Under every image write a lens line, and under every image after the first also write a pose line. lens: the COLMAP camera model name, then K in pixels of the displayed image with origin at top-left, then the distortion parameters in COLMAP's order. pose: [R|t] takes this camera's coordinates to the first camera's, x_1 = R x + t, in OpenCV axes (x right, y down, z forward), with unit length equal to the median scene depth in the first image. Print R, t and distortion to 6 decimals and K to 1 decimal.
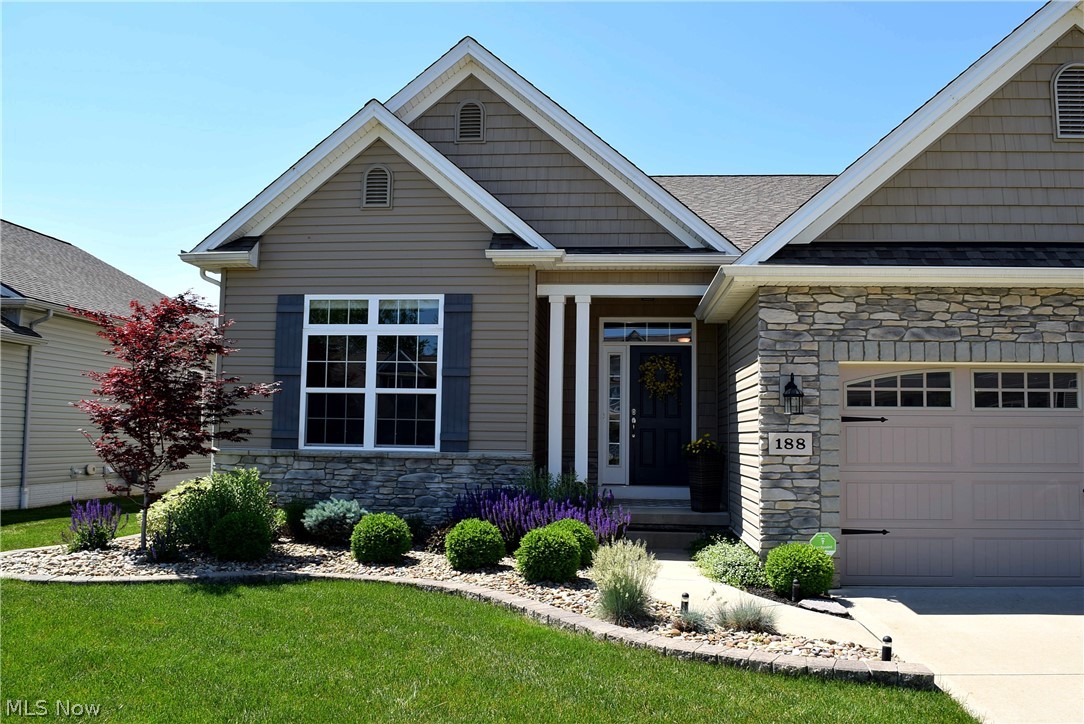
lens RADIAL K [[879.8, 0, 540.3], [0, 879.8, 357.5], [0, 0, 1]] dist [-0.089425, 0.008777]
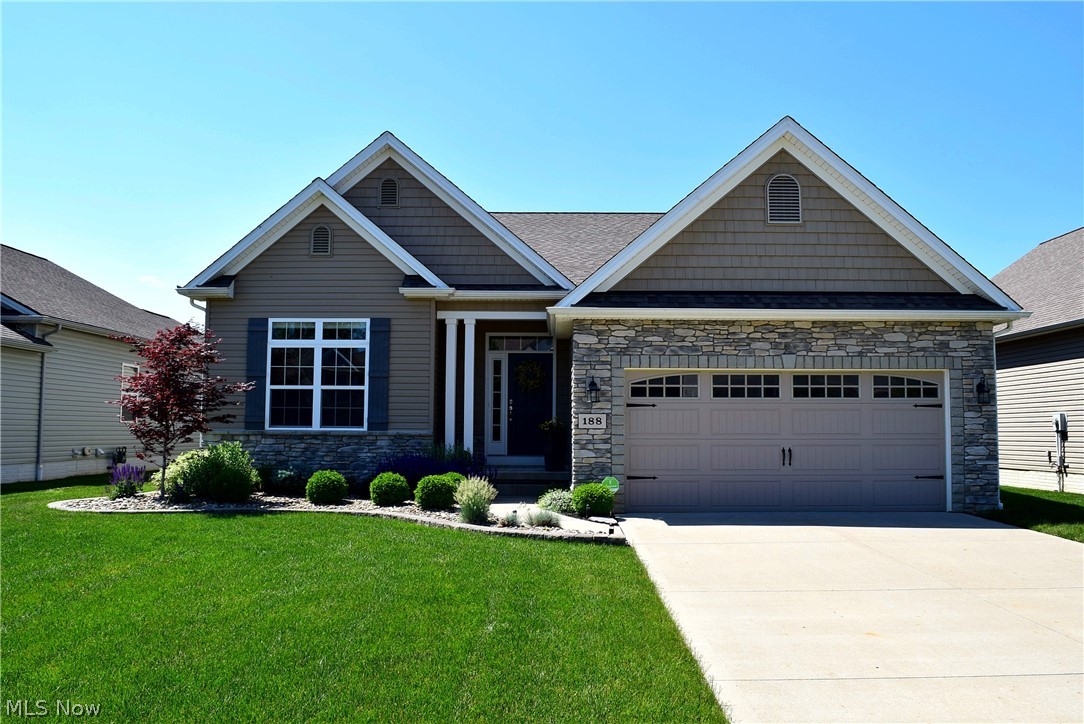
lens RADIAL K [[879.8, 0, 537.6], [0, 879.8, 357.6], [0, 0, 1]] dist [-0.089425, 0.008777]
pose [[0.997456, -0.001963, 0.071263, 0.068152], [0.001411, 0.999969, 0.007798, -0.023646], [-0.071276, -0.007677, 0.997427, -0.491174]]
